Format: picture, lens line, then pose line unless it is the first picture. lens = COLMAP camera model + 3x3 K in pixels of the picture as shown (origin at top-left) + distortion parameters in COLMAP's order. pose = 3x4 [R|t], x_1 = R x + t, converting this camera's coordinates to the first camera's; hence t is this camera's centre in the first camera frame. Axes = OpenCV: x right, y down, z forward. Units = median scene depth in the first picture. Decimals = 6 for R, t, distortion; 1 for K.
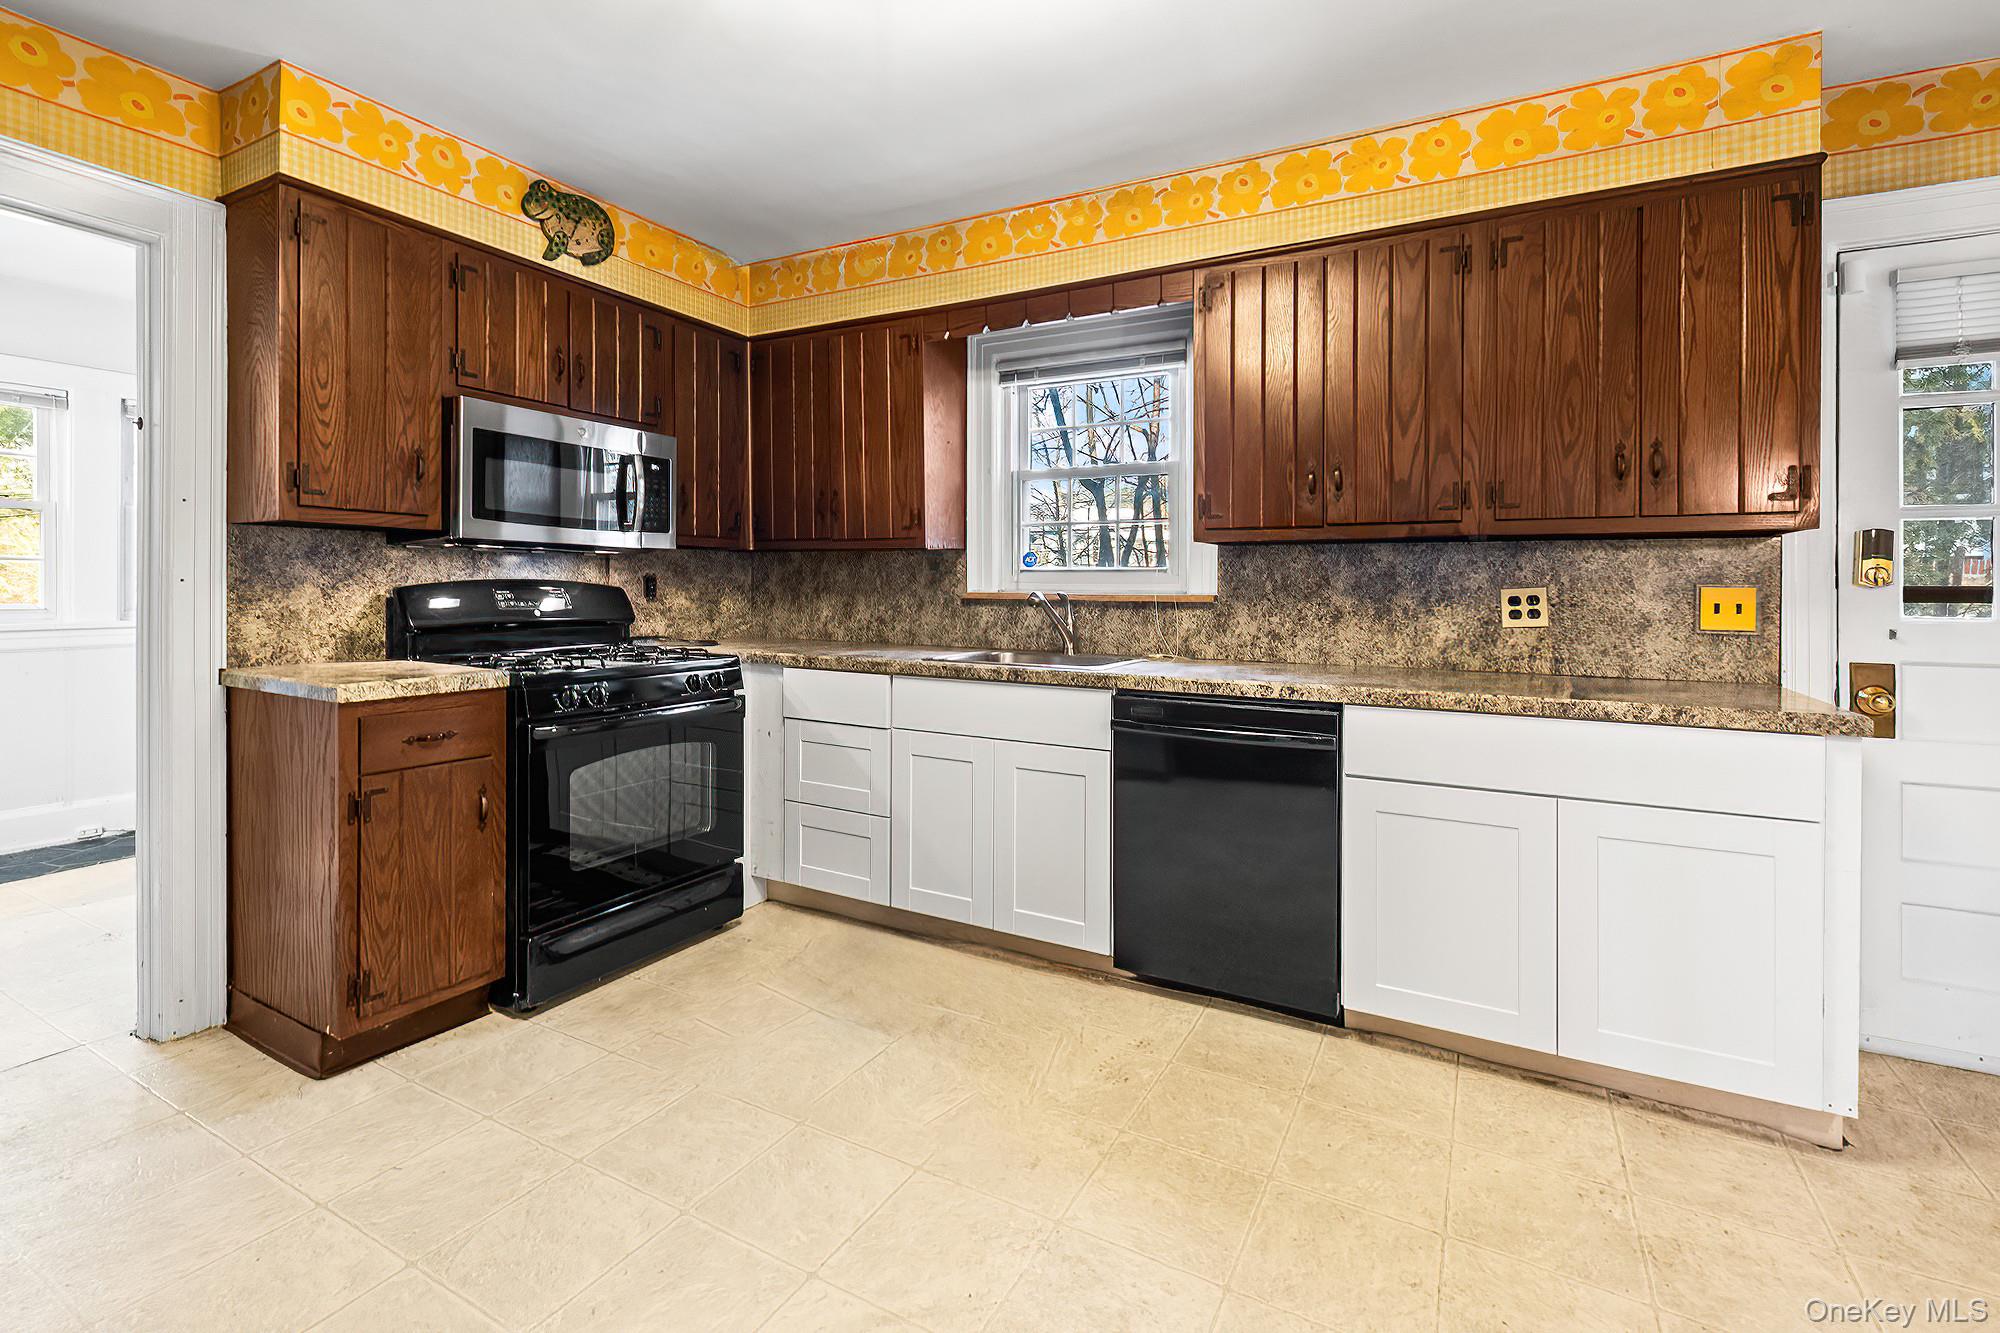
lens RADIAL K [[863.3, 0, 1046.3], [0, 863.3, 588.1], [0, 0, 1]] dist [-0.001132, -0.000107]
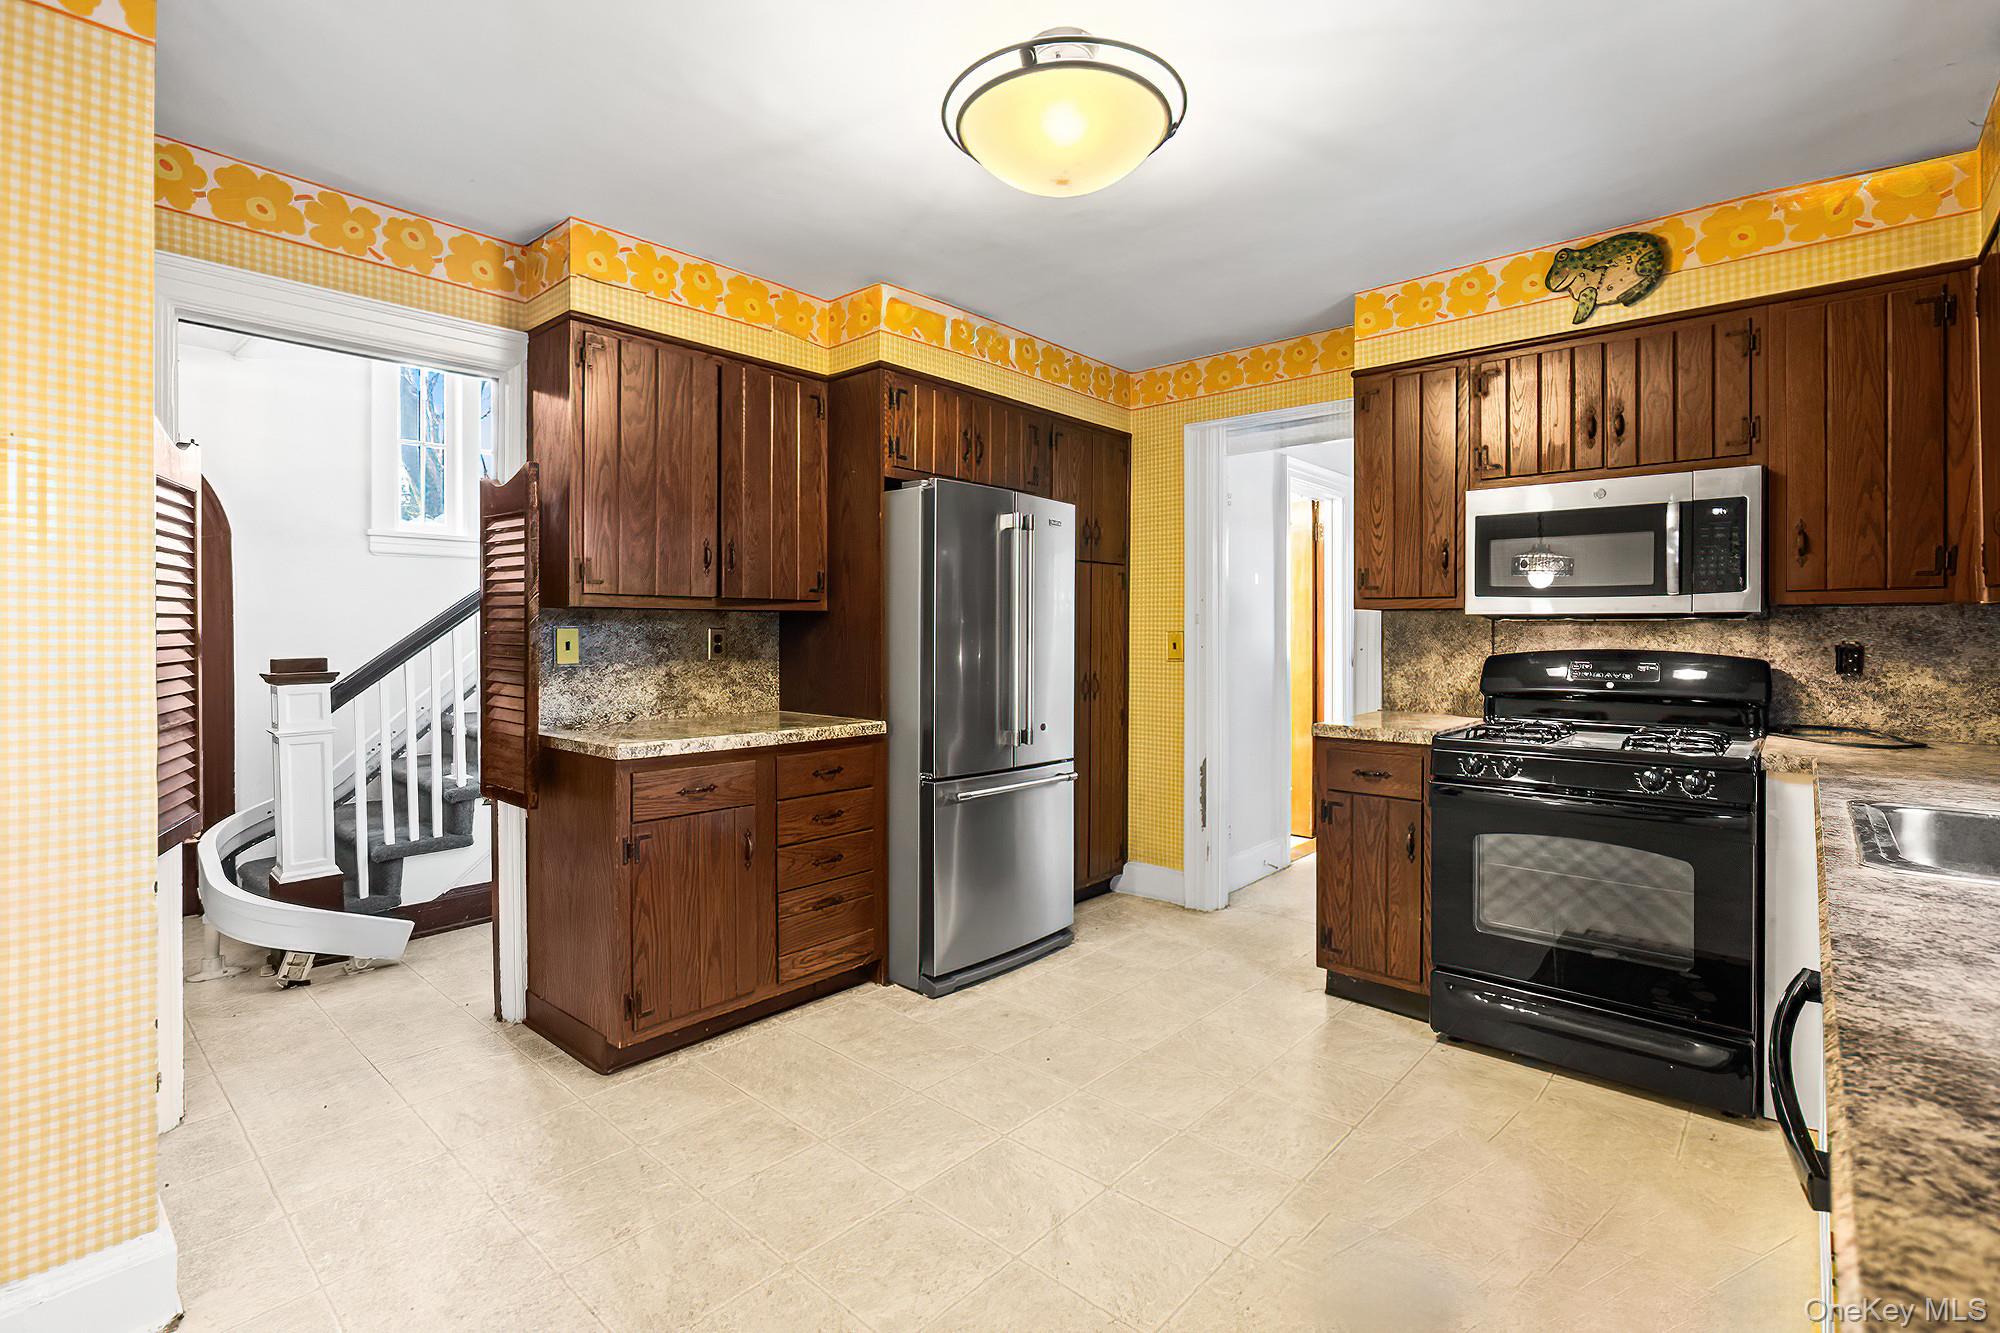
lens RADIAL K [[918.7, 0, 1004.7], [0, 918.7, 647.0], [0, 0, 1]] dist [0.004058, -0.000135]
pose [[-0.235311, 0.008340, -0.971884, 0.973353], [-0.002534, 0.999955, 0.009195, -0.036540], [0.971917, 0.004626, -0.235279, 1.015966]]
